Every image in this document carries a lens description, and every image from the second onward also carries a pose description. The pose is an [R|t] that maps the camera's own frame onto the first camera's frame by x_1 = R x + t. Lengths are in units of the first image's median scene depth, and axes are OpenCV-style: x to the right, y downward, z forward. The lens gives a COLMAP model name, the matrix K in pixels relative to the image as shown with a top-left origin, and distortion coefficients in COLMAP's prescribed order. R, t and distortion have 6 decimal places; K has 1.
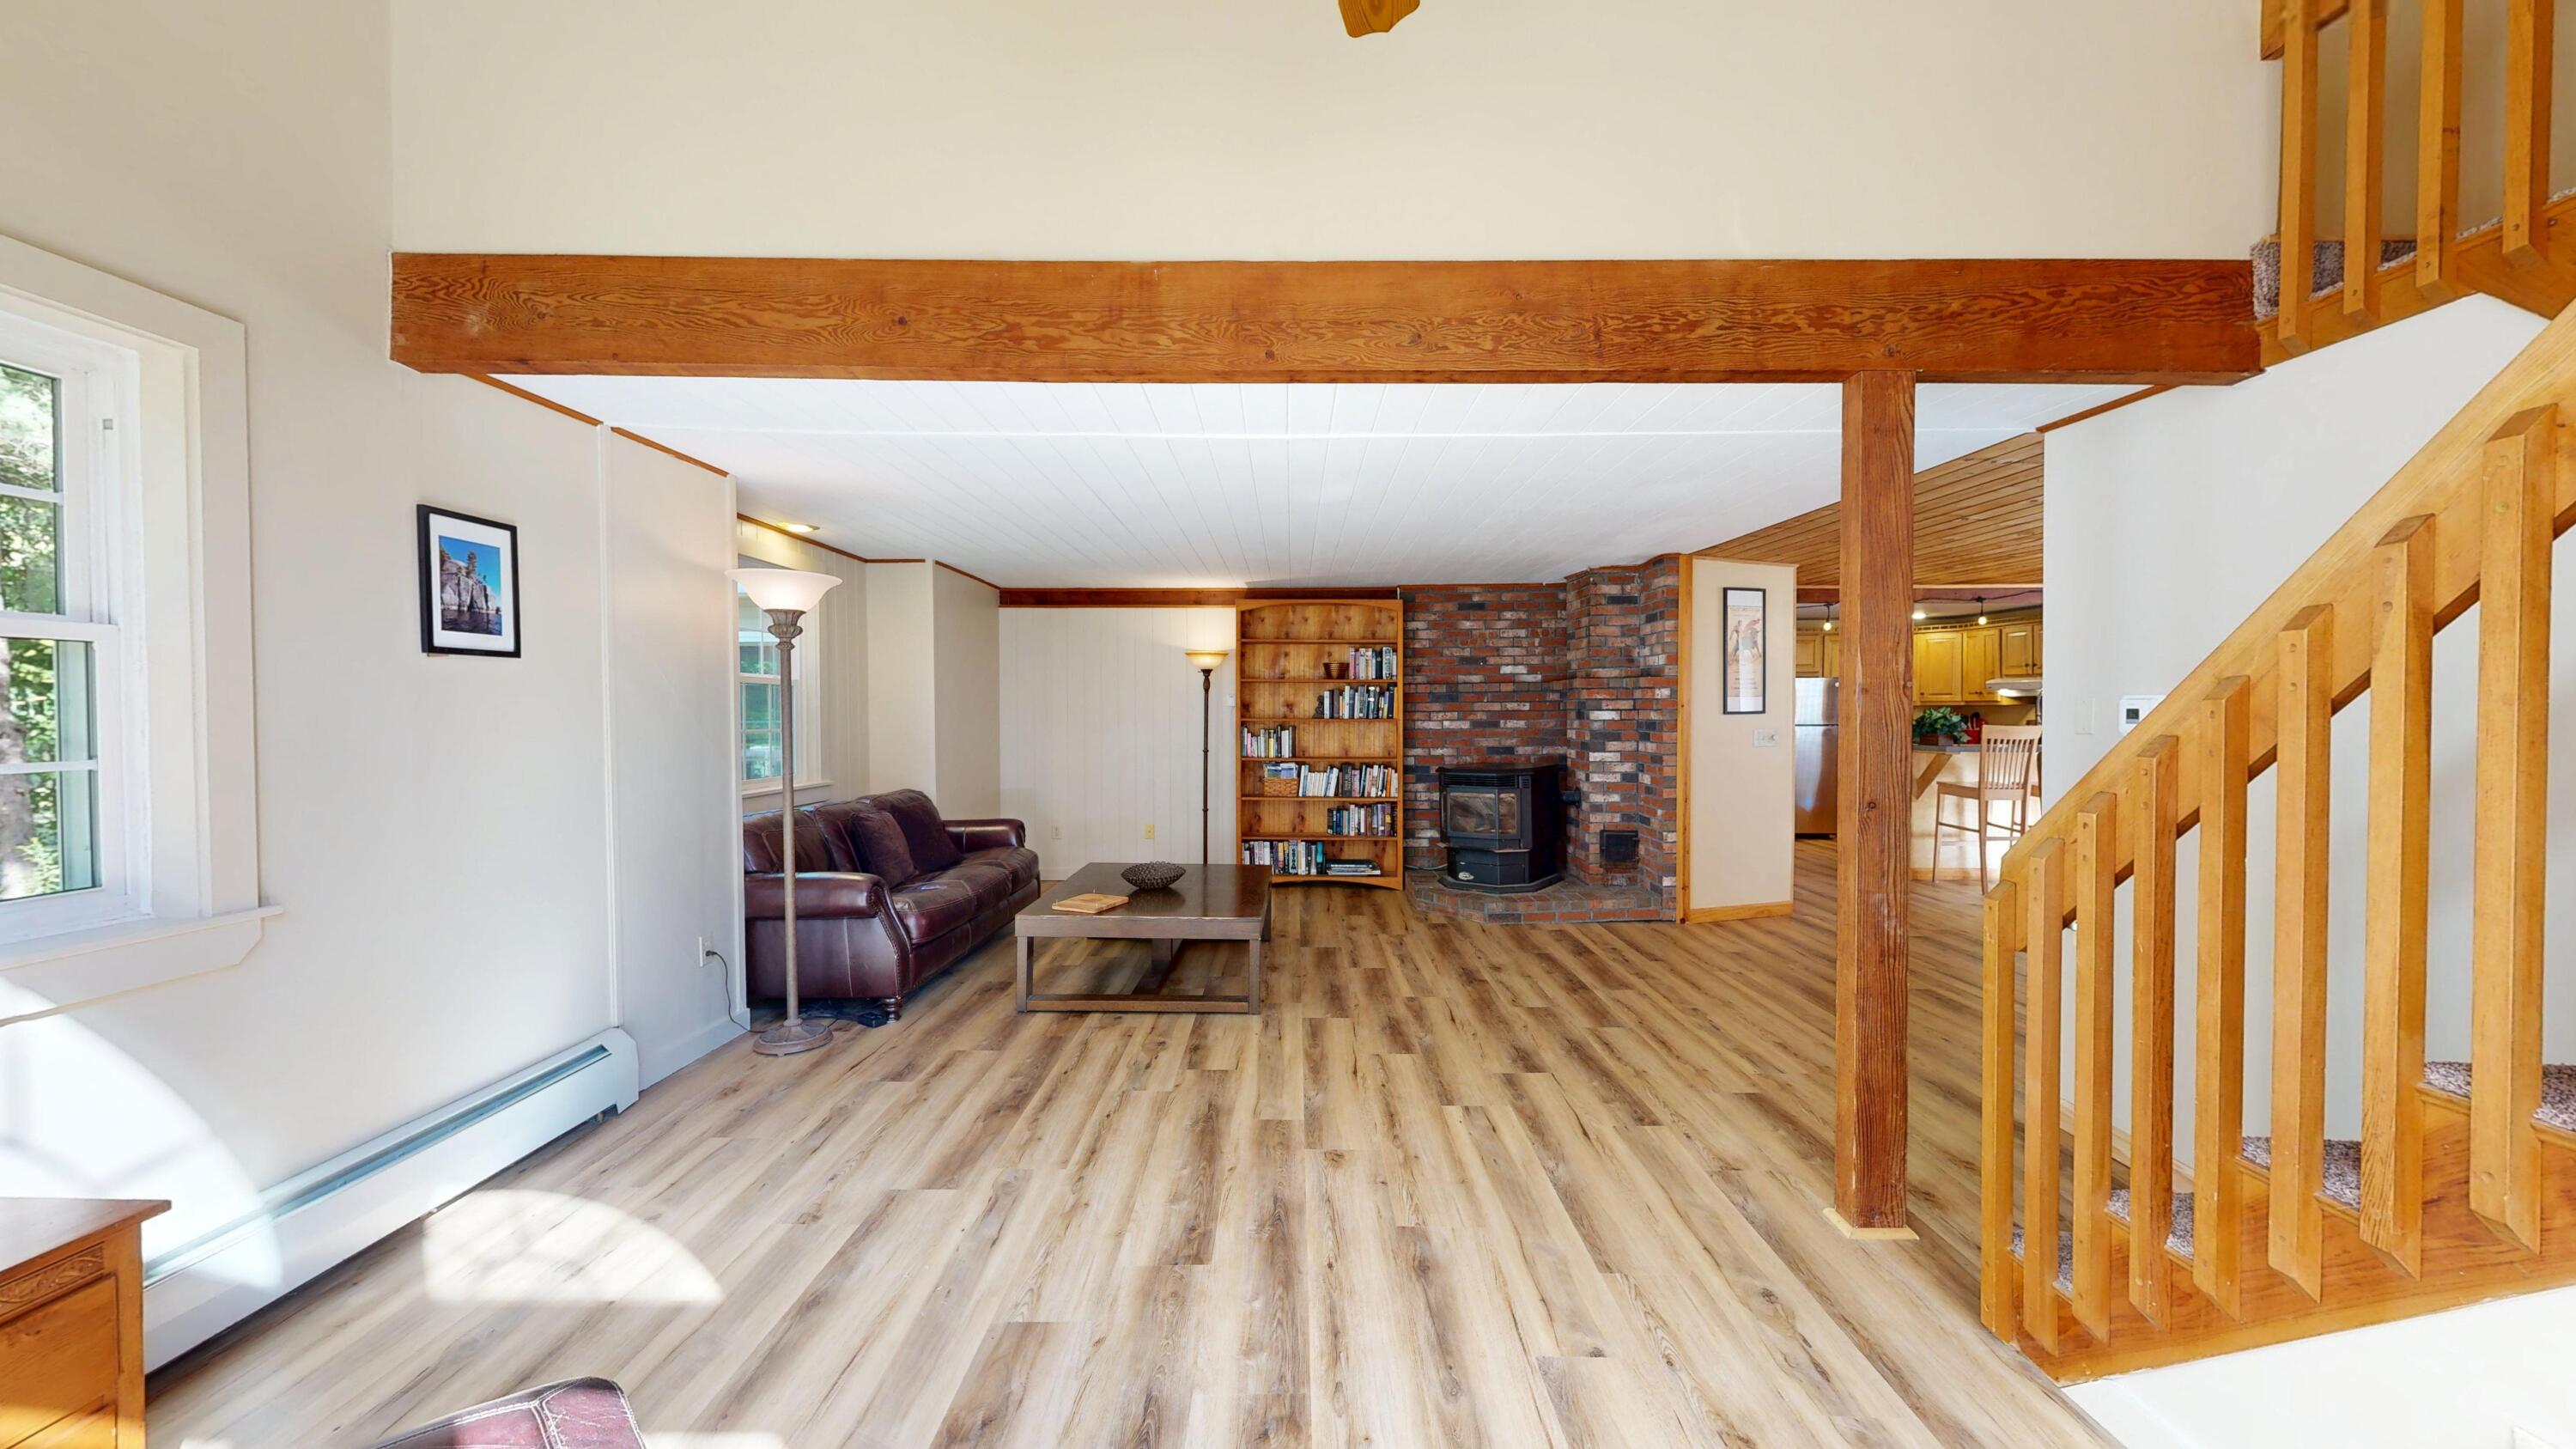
lens RADIAL K [[946.6, 0, 1290.4], [0, 946.6, 724.0], [0, 0, 1]] dist [-0.000802, -0.000213]
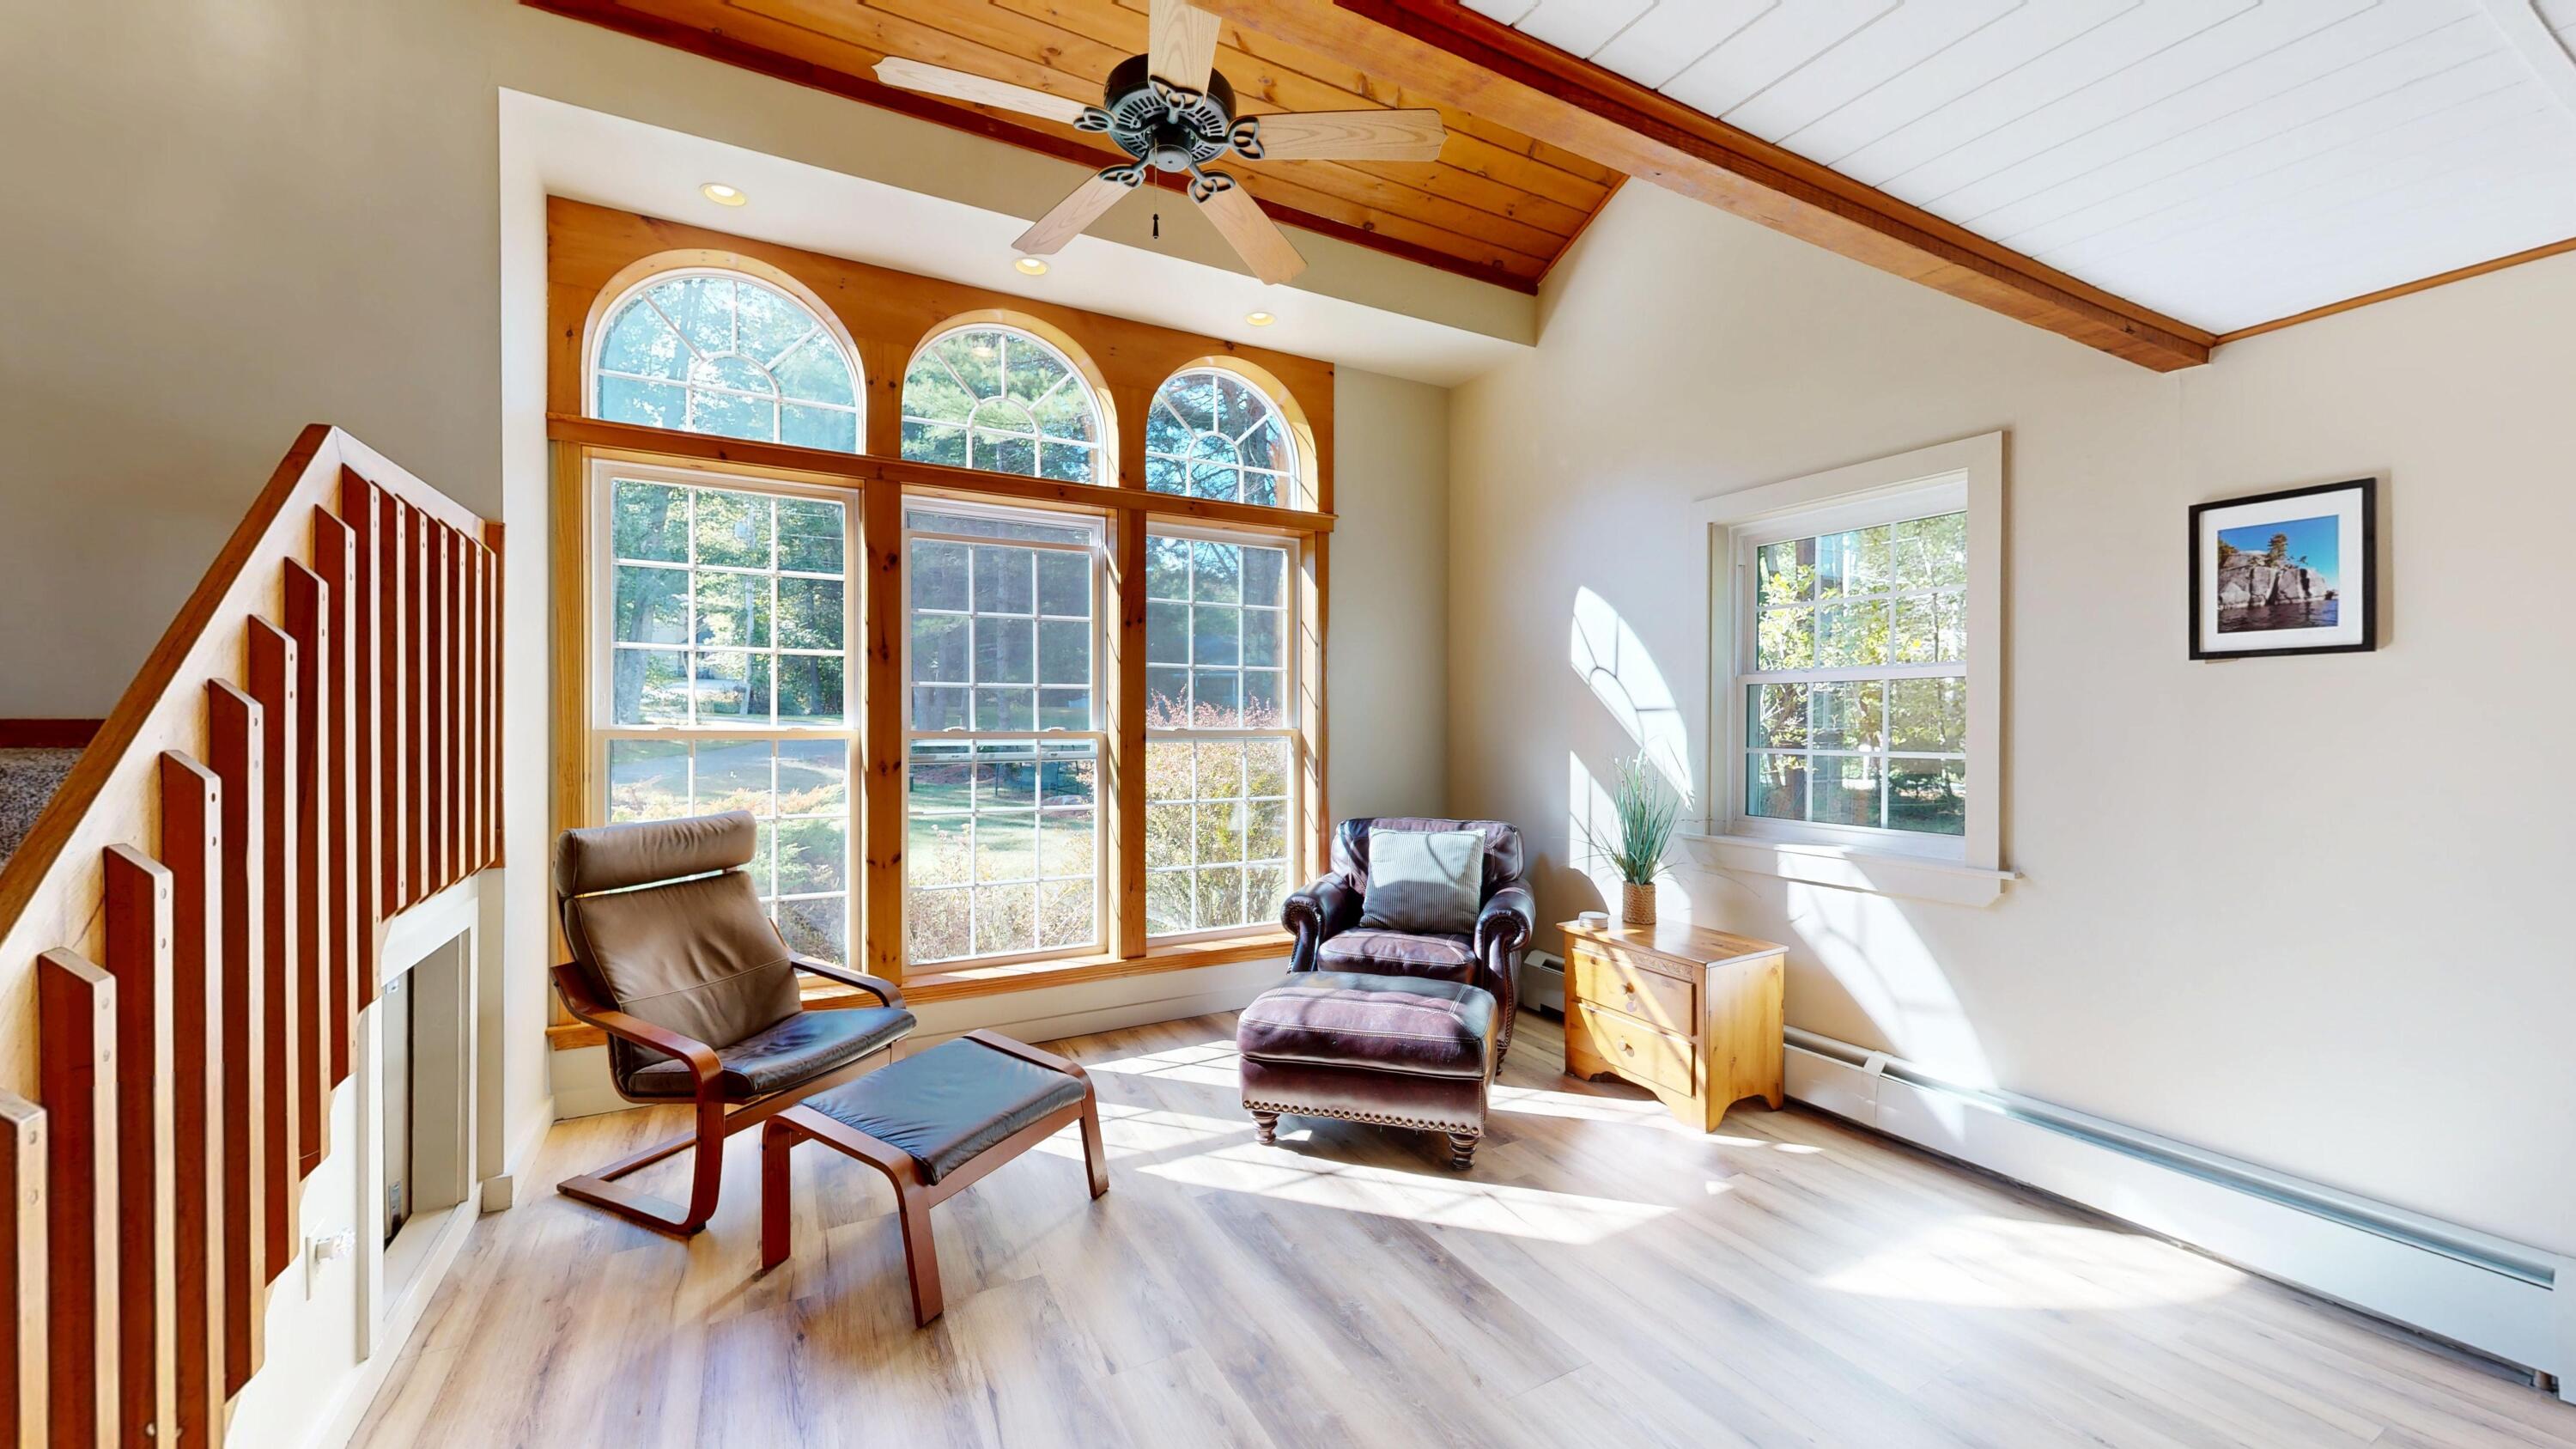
lens RADIAL K [[946.6, 0, 1284.2], [0, 946.6, 721.8], [0, 0, 1]] dist [-0.000802, -0.000213]
pose [[-0.875295, 0.002318, -0.483584, 0.328577], [-0.007061, 0.999821, 0.017572, -0.022280], [0.483538, 0.018795, -0.875121, 1.321879]]
